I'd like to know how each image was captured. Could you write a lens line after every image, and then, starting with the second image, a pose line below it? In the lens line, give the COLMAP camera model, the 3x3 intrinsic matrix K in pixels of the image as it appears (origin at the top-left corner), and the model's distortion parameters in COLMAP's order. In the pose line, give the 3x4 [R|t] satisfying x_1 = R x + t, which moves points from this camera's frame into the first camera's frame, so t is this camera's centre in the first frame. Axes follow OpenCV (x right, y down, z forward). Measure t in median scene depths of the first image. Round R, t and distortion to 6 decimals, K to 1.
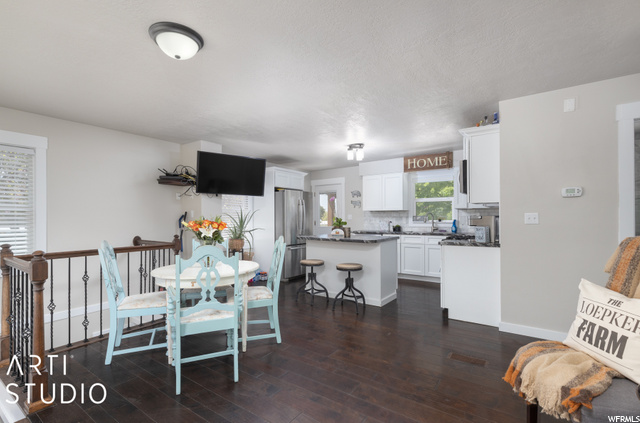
lens RADIAL K [[302.8, 0, 319.6], [0, 302.8, 217.6], [0, 0, 1]] dist [-0.000295, 0.000030]
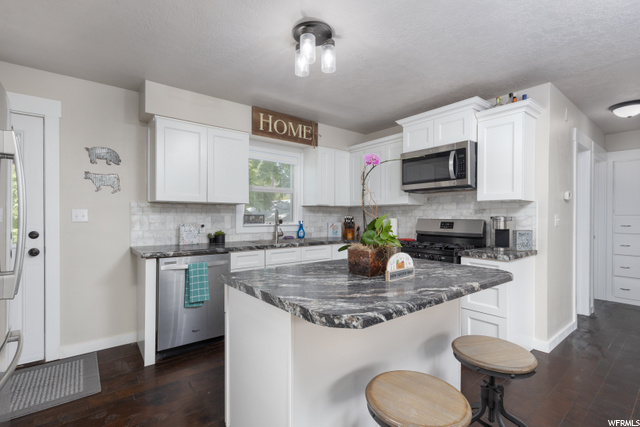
lens RADIAL K [[295.4, 0, 317.5], [0, 295.4, 215.7], [0, 0, 1]] dist [0.005537, 0.000097]
pose [[0.280972, 0.008716, 0.959676, -0.198188], [-0.005764, 0.999956, -0.007394, -0.000117], [-0.959699, -0.003454, 0.281010, 0.748026]]
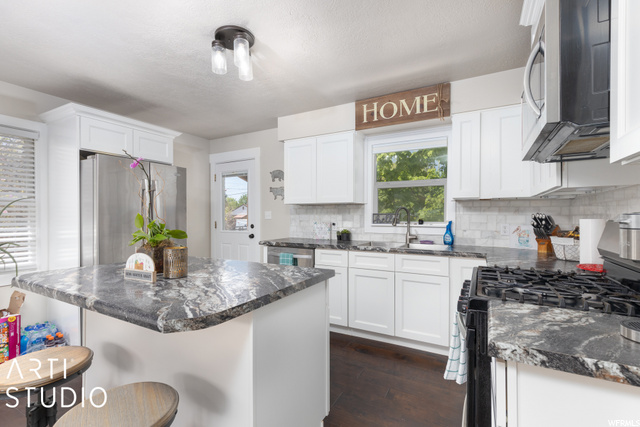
lens RADIAL K [[295.4, 0, 319.1], [0, 295.4, 215.9], [0, 0, 1]] dist [0.005537, 0.000097]
pose [[0.993712, 0.003386, 0.111916, 0.161371], [-0.003819, 0.999986, 0.003651, -0.003143], [-0.111902, -0.004056, 0.993711, 0.505483]]
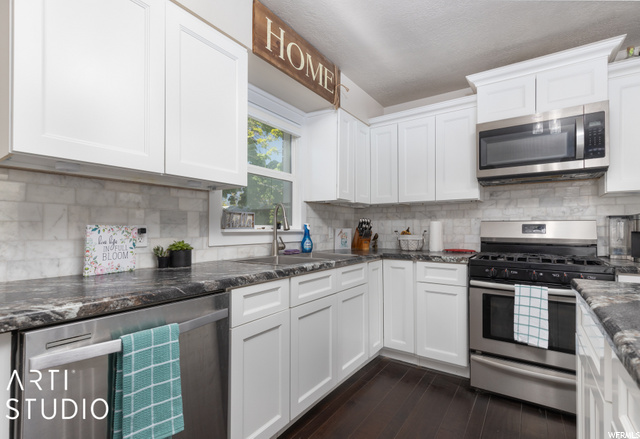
lens RADIAL K [[299.1, 0, 332.8], [0, 299.1, 225.6], [0, 0, 1]] dist [0.001426, 0.000021]
pose [[-0.034470, 0.015722, 0.999282, 0.003245], [-0.003058, 0.999870, -0.015837, 0.014643], [-0.999401, -0.003601, -0.034417, 0.948459]]
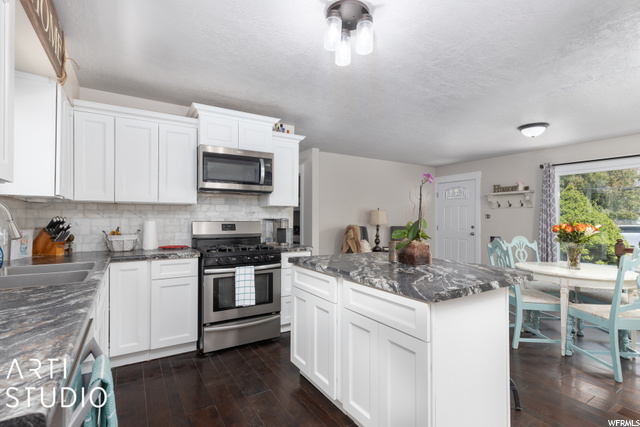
lens RADIAL K [[295.4, 0, 321.4], [0, 295.4, 216.7], [0, 0, 1]] dist [0.005537, 0.000097]
pose [[-0.922321, 0.006273, 0.386373, 0.017954], [0.000800, 0.999897, -0.014324, 0.000584], [-0.386423, -0.012902, -0.922232, 1.108119]]
